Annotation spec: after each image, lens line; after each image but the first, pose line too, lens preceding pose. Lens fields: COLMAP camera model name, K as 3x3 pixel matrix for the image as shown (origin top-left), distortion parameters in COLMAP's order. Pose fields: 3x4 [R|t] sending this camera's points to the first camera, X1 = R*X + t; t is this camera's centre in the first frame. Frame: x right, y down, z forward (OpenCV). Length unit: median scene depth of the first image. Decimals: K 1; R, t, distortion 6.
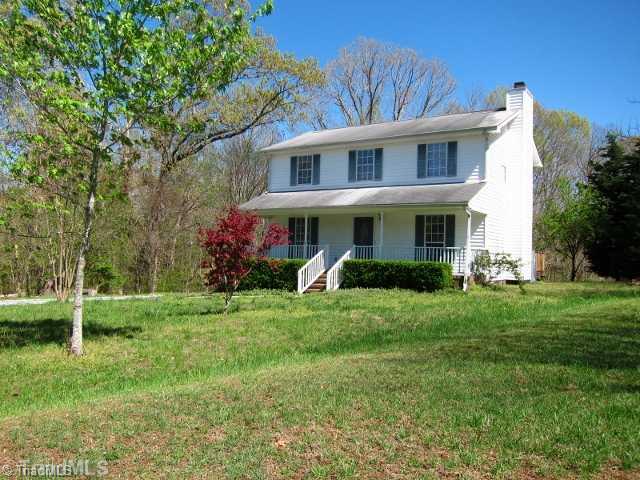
lens RADIAL K [[515.7, 0, 320.3], [0, 515.7, 240.1], [0, 0, 1]] dist [-0.060370, 0.001493]
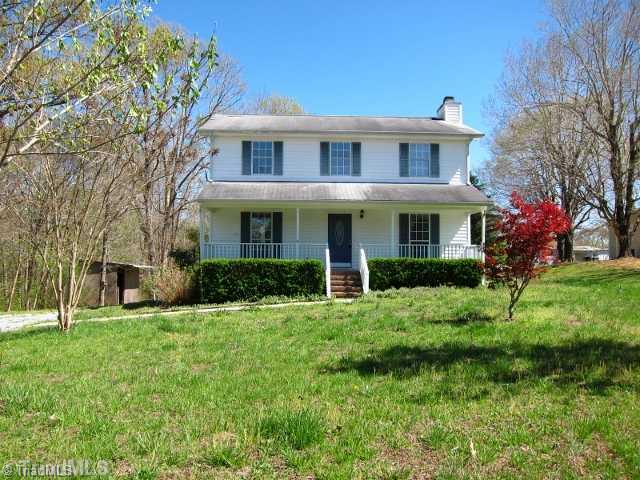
lens RADIAL K [[515.7, 0, 320.7], [0, 515.7, 242.0], [0, 0, 1]] dist [-0.060370, 0.001493]
pose [[0.823339, -0.001021, 0.567549, -0.483433], [0.000129, 0.999999, 0.001611, 0.005469], [-0.567550, -0.001253, 0.823338, 0.246105]]
